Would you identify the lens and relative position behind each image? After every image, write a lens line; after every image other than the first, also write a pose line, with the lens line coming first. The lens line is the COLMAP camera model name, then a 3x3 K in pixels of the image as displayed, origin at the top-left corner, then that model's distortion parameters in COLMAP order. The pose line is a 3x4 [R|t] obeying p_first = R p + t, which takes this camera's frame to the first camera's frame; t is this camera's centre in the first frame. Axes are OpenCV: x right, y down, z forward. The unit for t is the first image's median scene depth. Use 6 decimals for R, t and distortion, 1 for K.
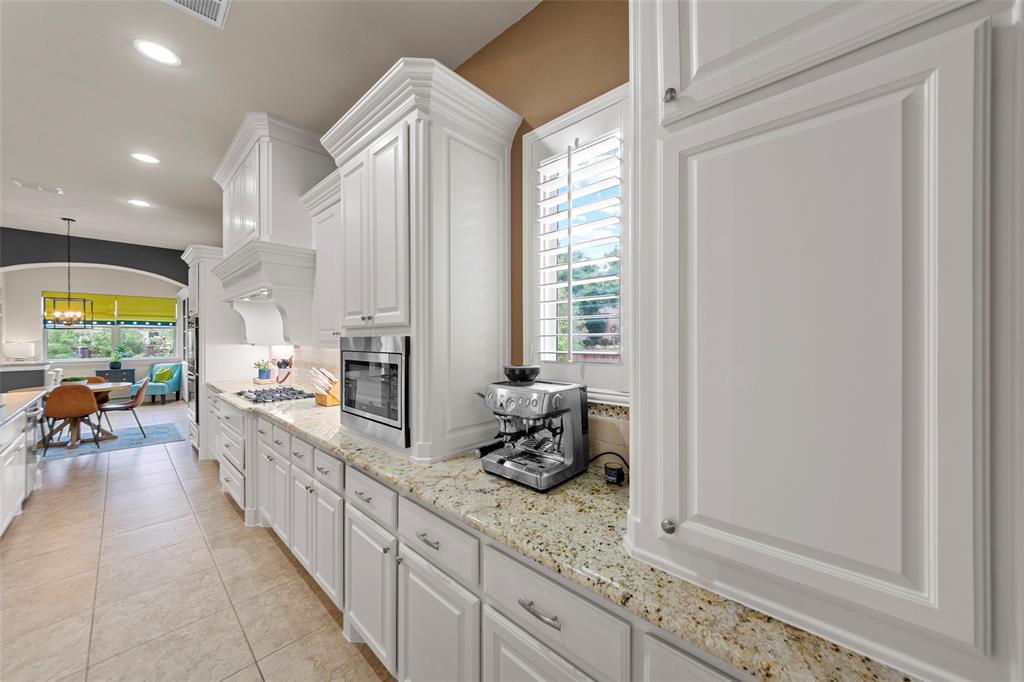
lens RADIAL K [[367.4, 0, 516.6], [0, 367.4, 339.8], [0, 0, 1]] dist [0.000989, -0.000044]
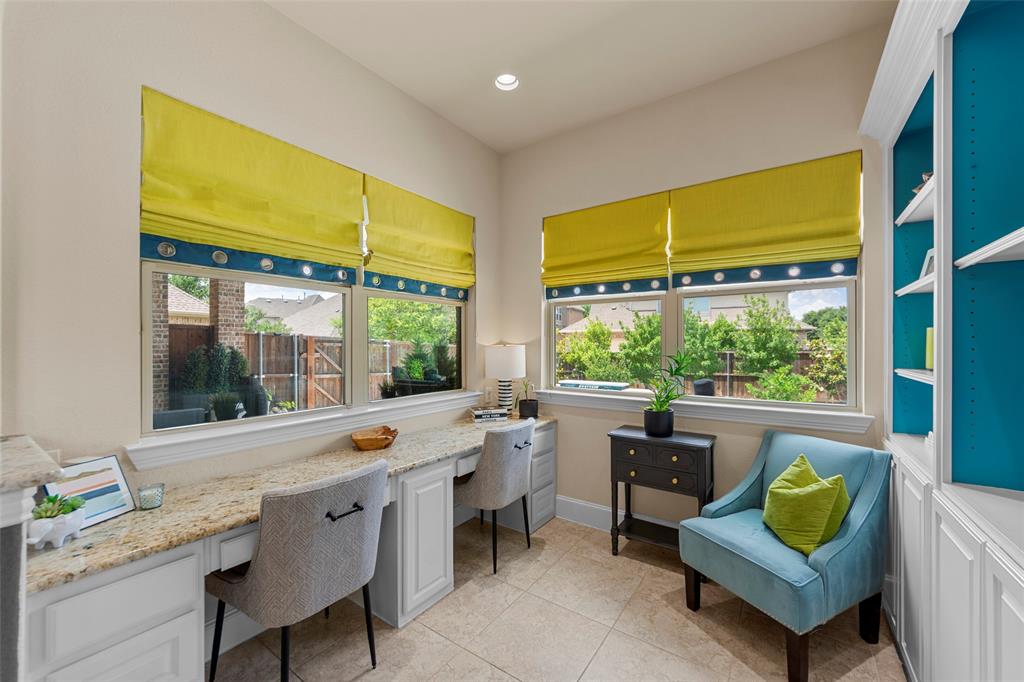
lens RADIAL K [[395.6, 0, 519.0], [0, 395.6, 345.4], [0, 0, 1]] dist [0.000416, -0.000004]
pose [[0.149833, 0.004974, -0.988699, -0.776802], [-0.004101, 0.999982, 0.004409, 0.006297], [0.988703, 0.003394, 0.149851, 0.820255]]
